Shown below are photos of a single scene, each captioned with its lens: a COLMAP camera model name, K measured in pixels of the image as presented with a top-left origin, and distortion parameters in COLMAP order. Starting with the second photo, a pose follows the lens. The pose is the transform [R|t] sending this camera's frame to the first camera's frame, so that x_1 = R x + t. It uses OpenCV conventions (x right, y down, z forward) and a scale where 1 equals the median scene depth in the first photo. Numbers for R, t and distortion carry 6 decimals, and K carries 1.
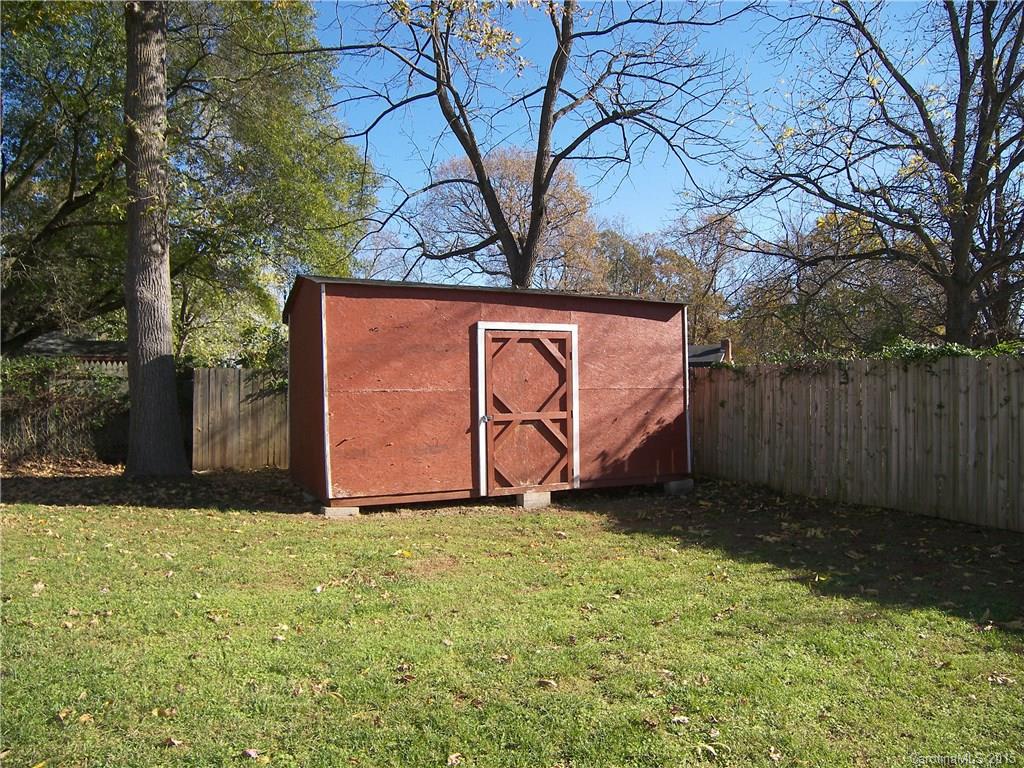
lens RADIAL K [[718.0, 0, 514.3], [0, 718.0, 388.7], [0, 0, 1]] dist [-0.001975, -0.000295]
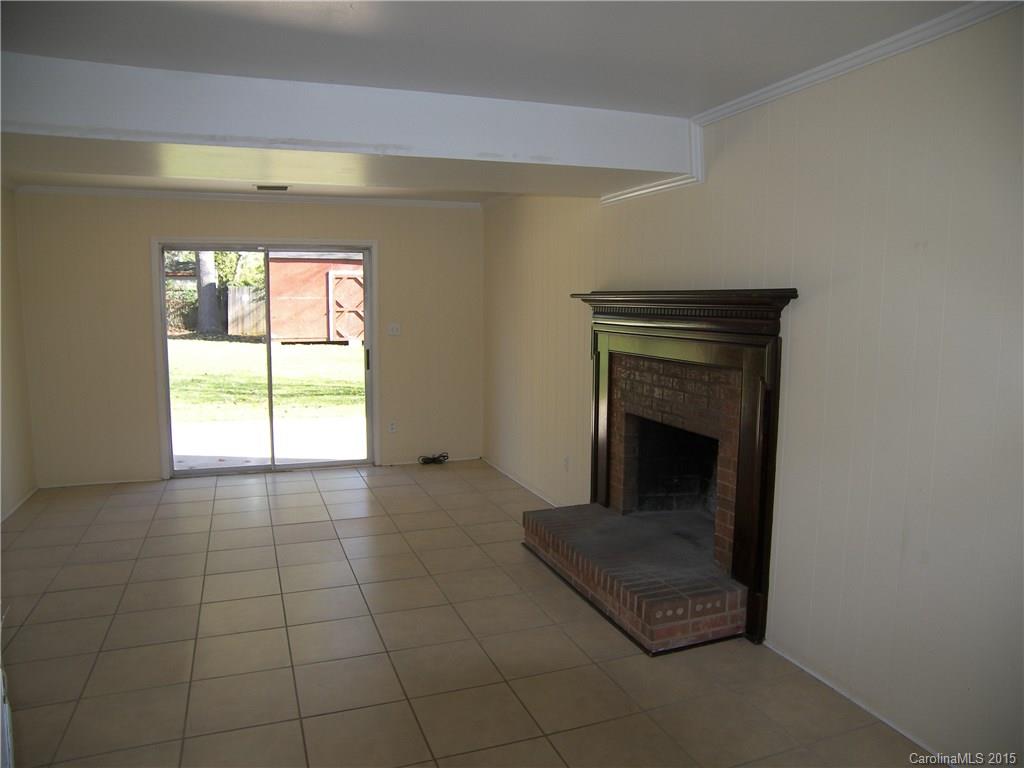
lens RADIAL K [[718.0, 0, 507.9], [0, 718.0, 382.5], [0, 0, 1]] dist [-0.001975, -0.000295]
pose [[0.995412, 0.017573, -0.094049, 0.802728], [-0.005845, 0.992321, 0.123551, -0.020728], [0.095498, -0.122434, 0.987871, -1.440960]]
